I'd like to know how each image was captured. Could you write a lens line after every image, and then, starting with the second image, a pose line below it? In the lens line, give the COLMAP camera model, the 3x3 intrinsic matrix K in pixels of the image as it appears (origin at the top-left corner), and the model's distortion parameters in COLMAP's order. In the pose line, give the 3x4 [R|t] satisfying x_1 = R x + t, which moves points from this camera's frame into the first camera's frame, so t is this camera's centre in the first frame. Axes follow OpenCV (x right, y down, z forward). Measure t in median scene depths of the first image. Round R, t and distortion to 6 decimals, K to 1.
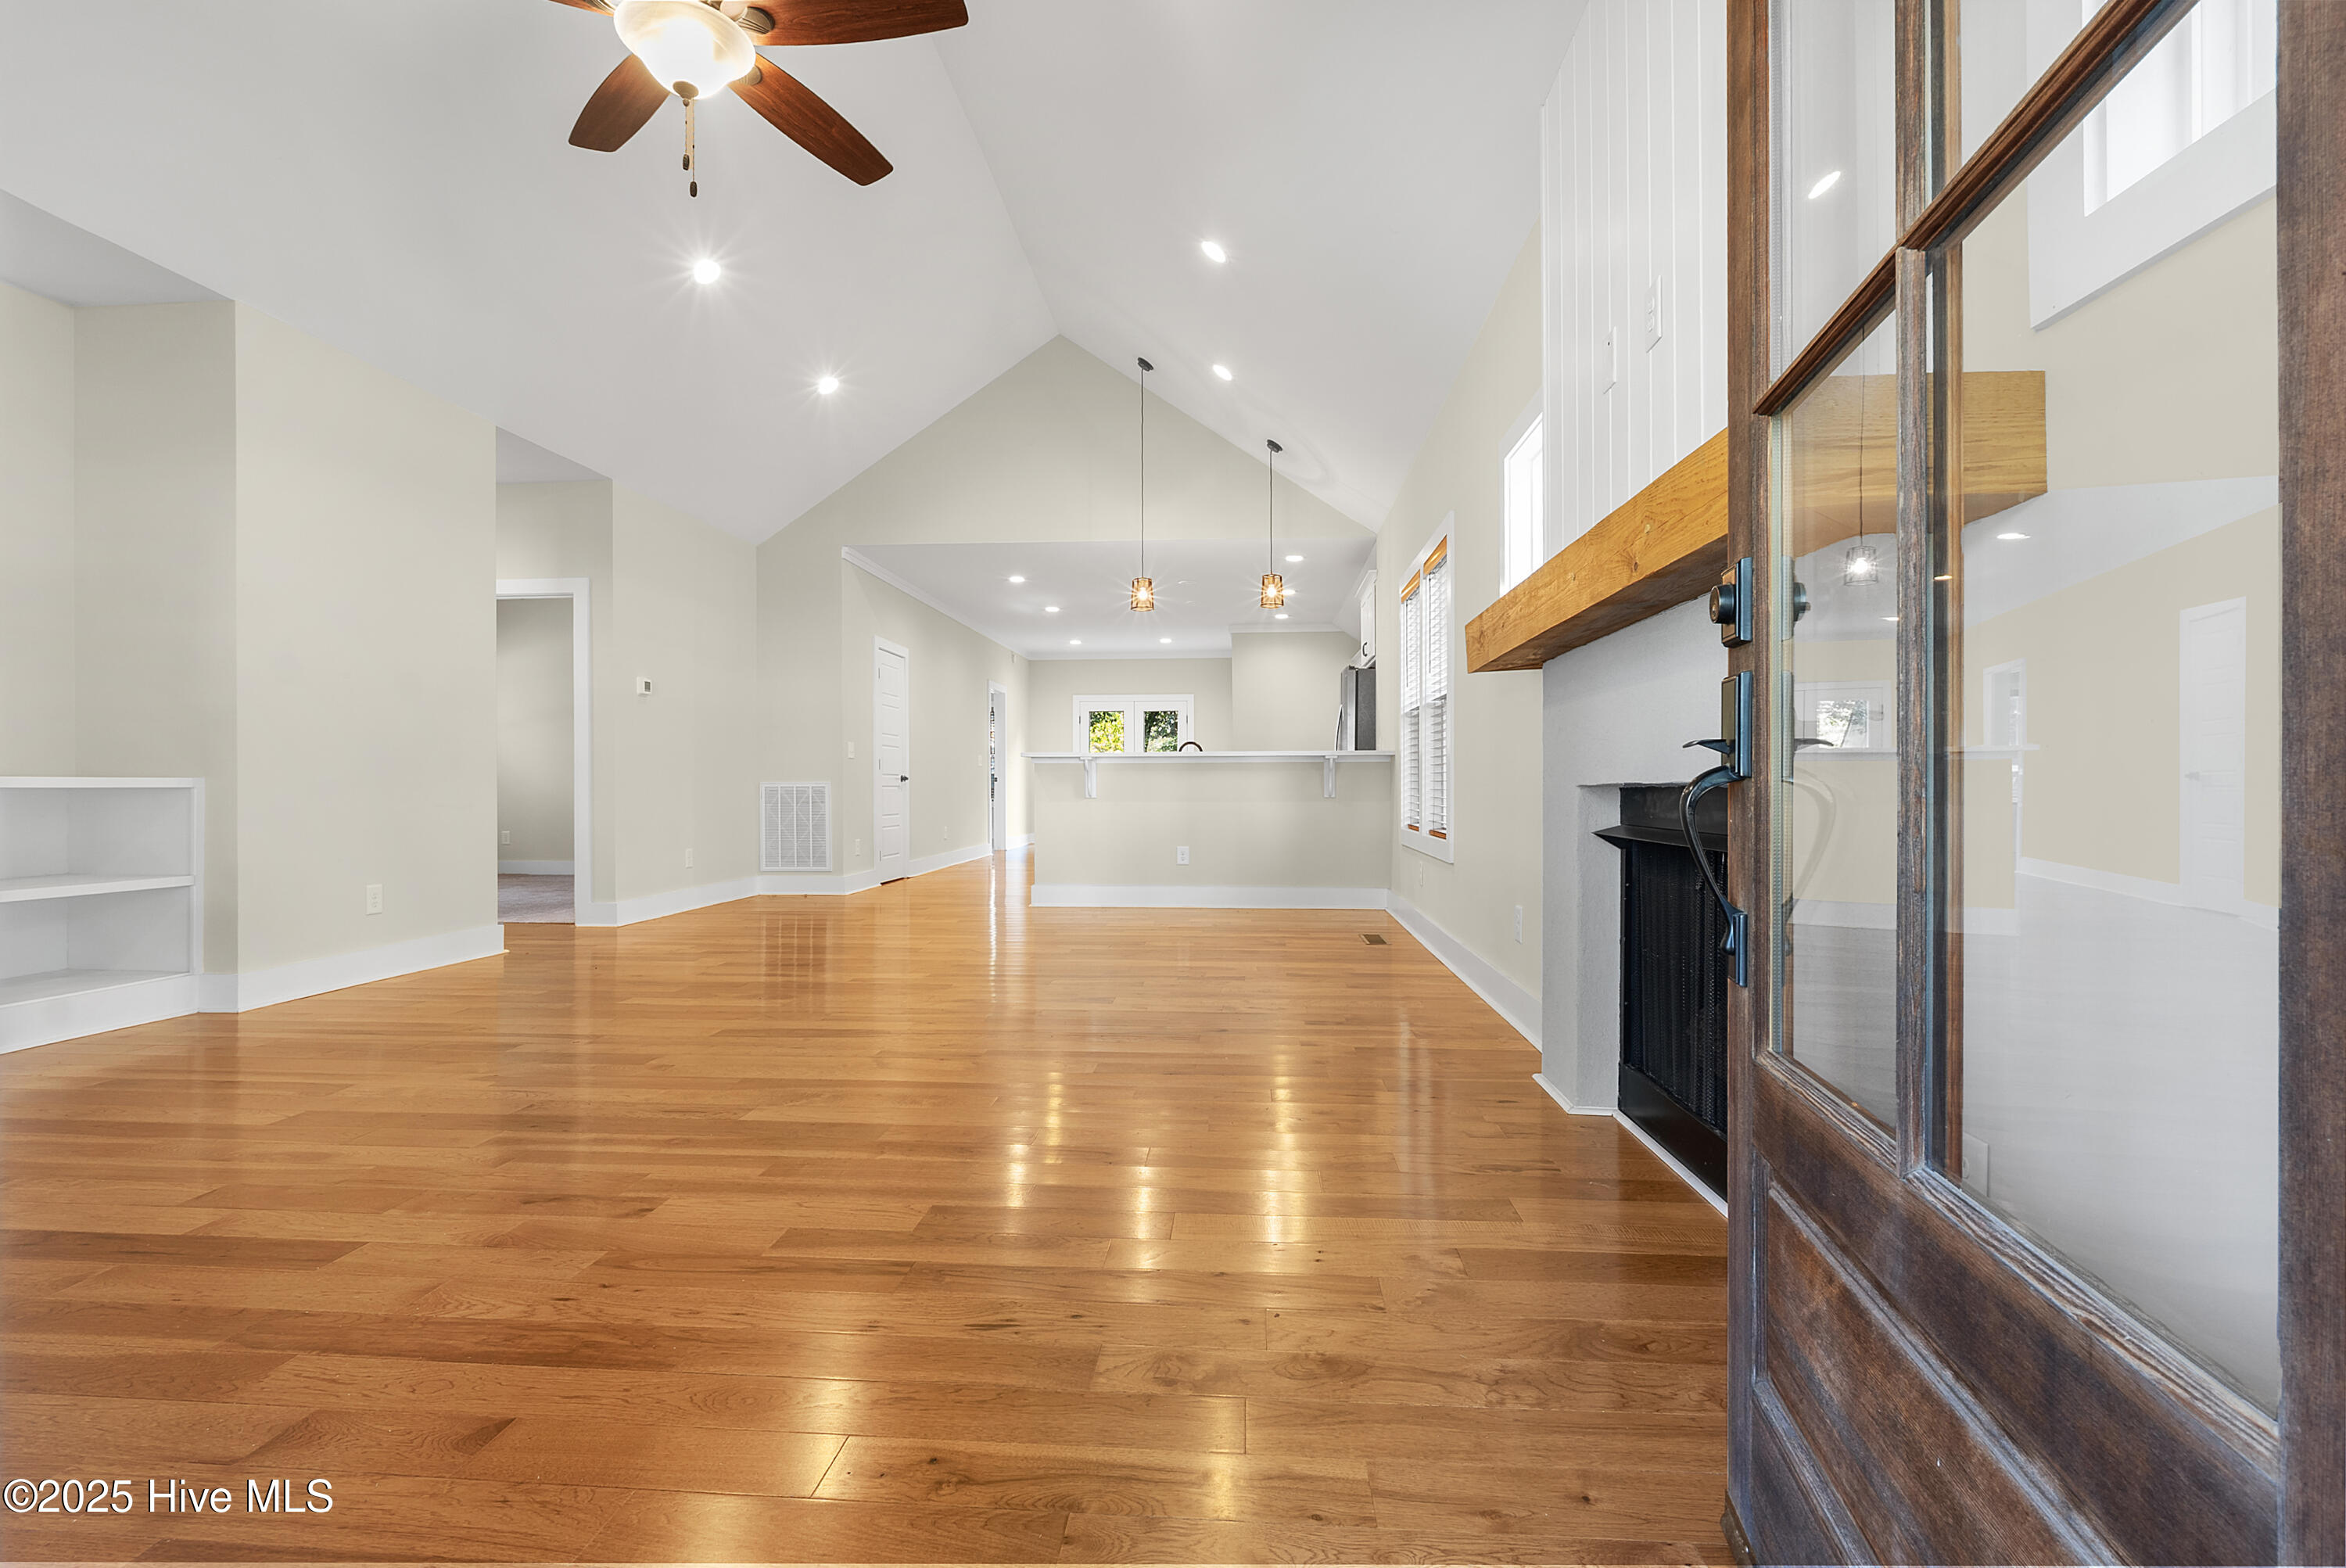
lens RADIAL K [[1091.7, 0, 1170.5], [0, 1091.7, 784.5], [0, 0, 1]] dist [-0.007033, -0.000453]
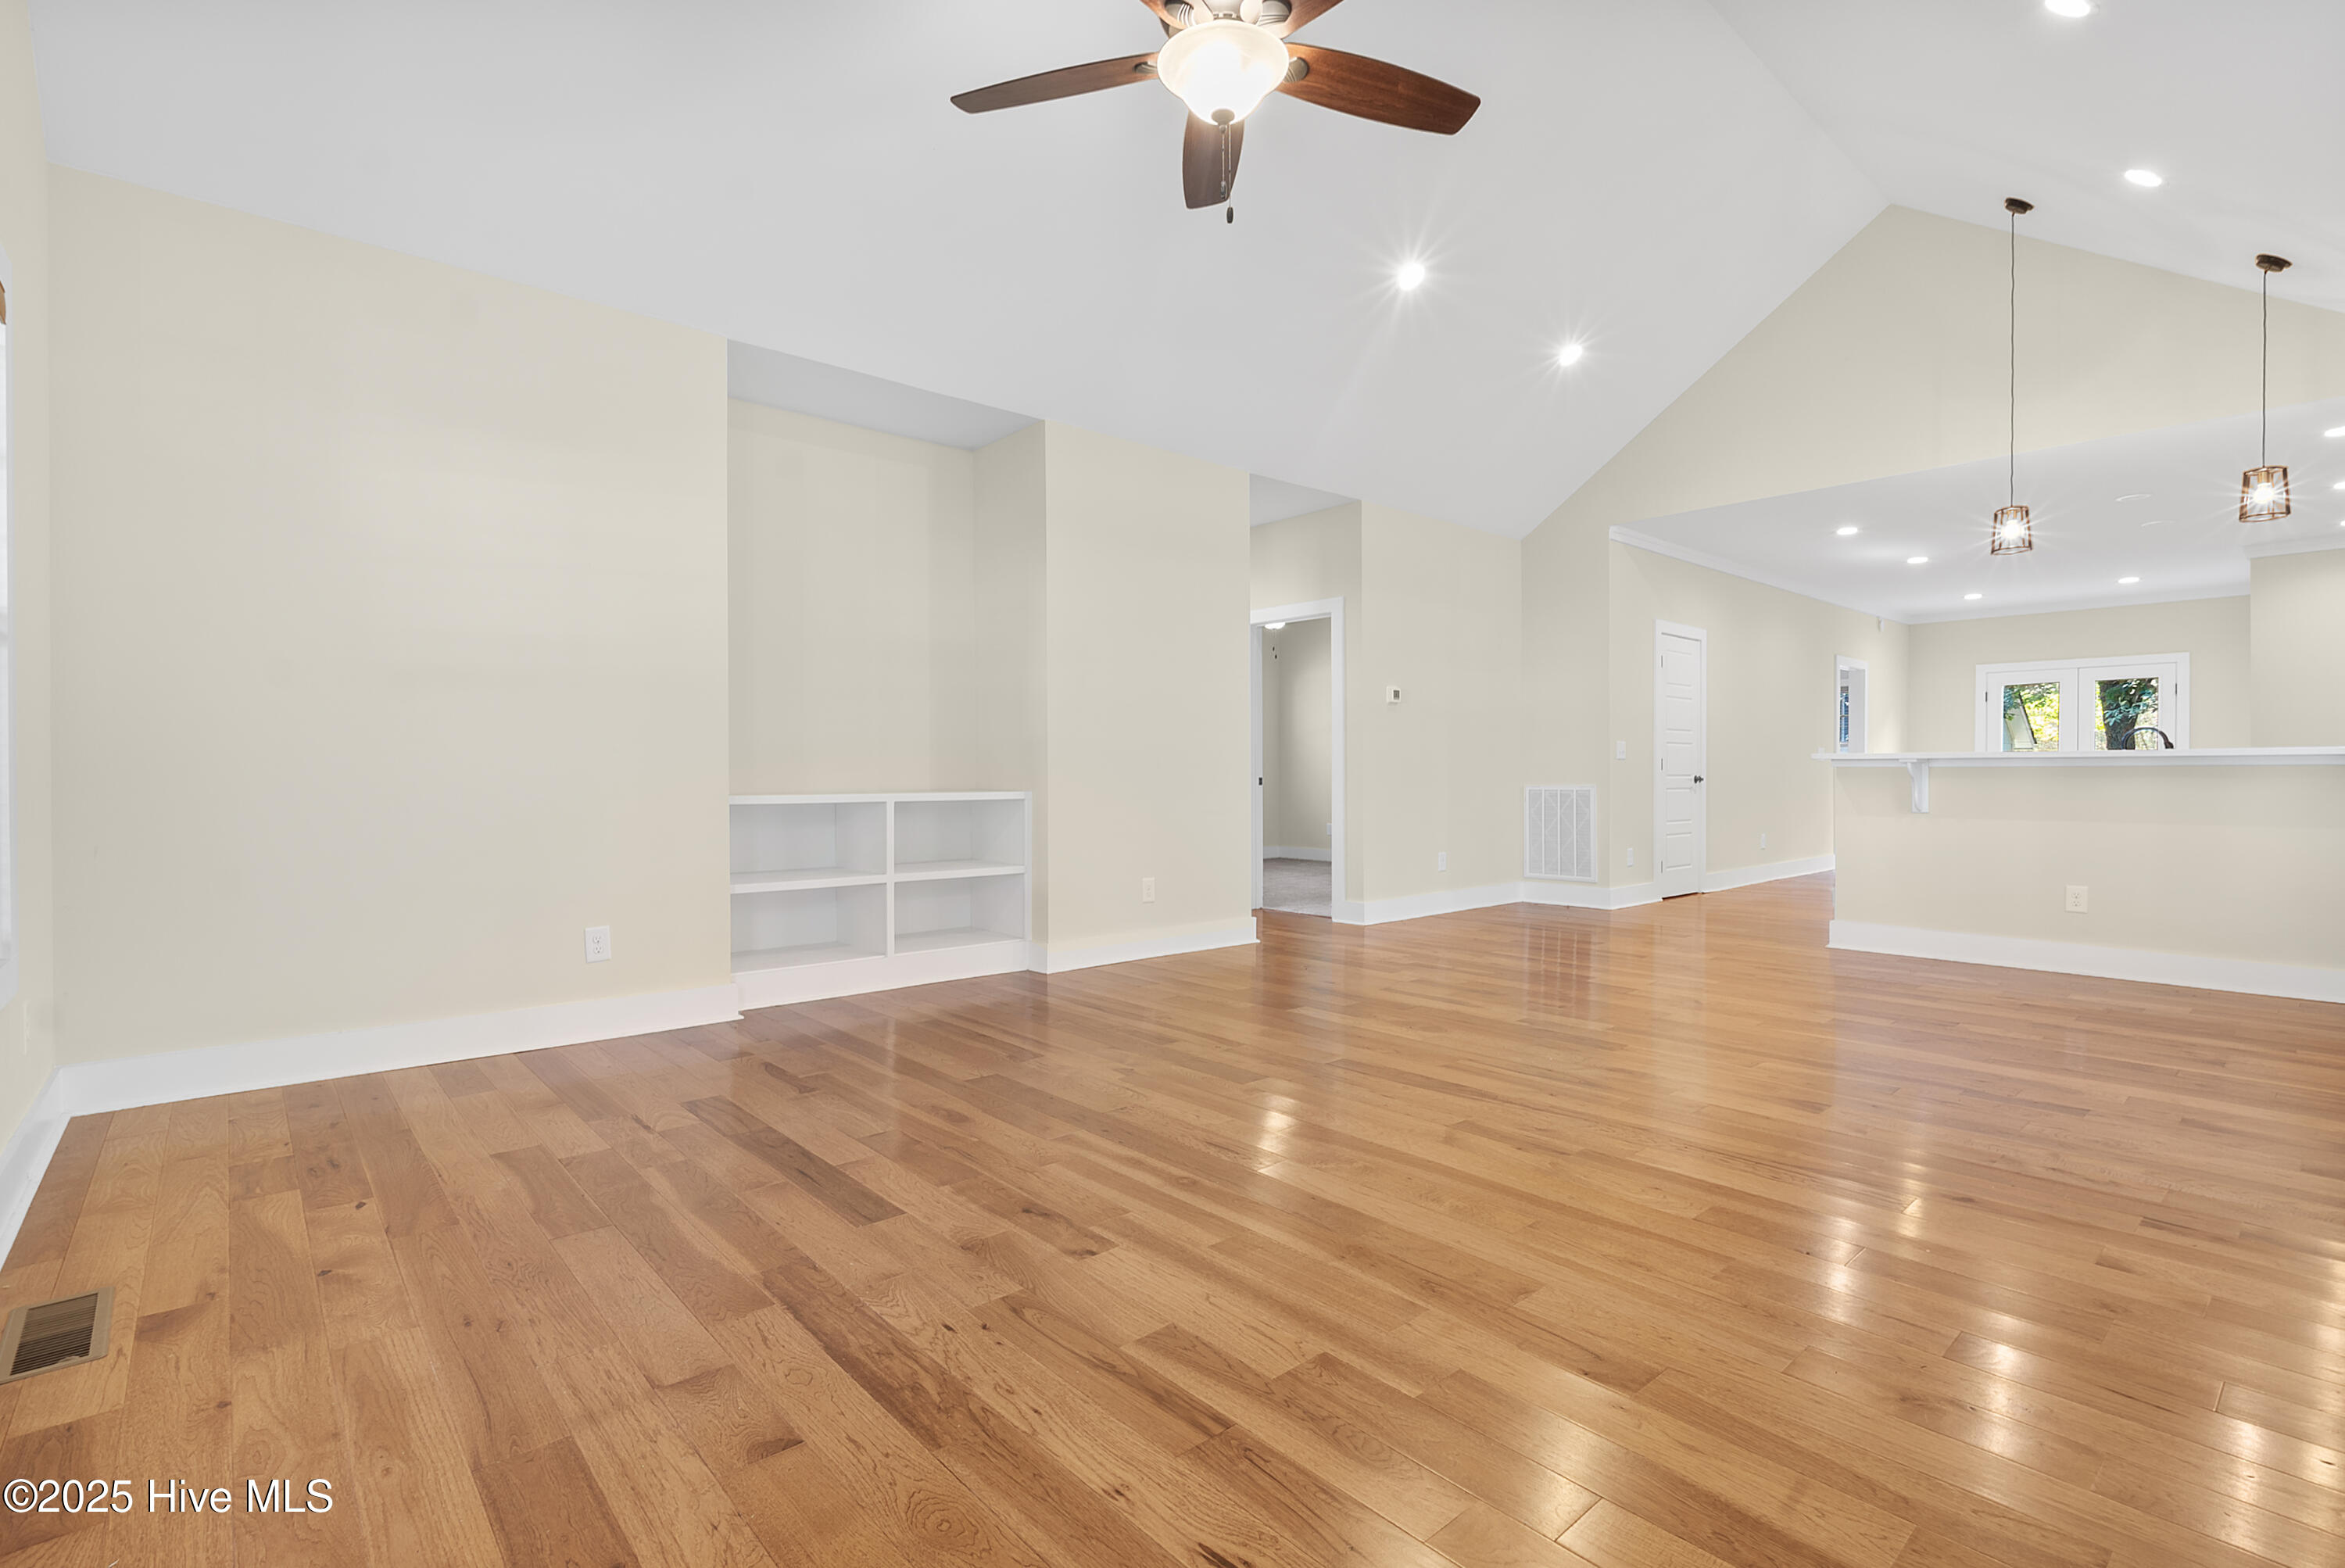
lens RADIAL K [[1091.2, 0, 1170.0], [0, 1091.2, 784.5], [0, 0, 1]] dist [-0.007033, -0.000453]
pose [[0.707976, 0.009626, -0.706171, 0.137836], [0.002125, 0.999874, 0.015761, -0.030432], [0.706233, -0.012659, 0.707866, 0.161192]]
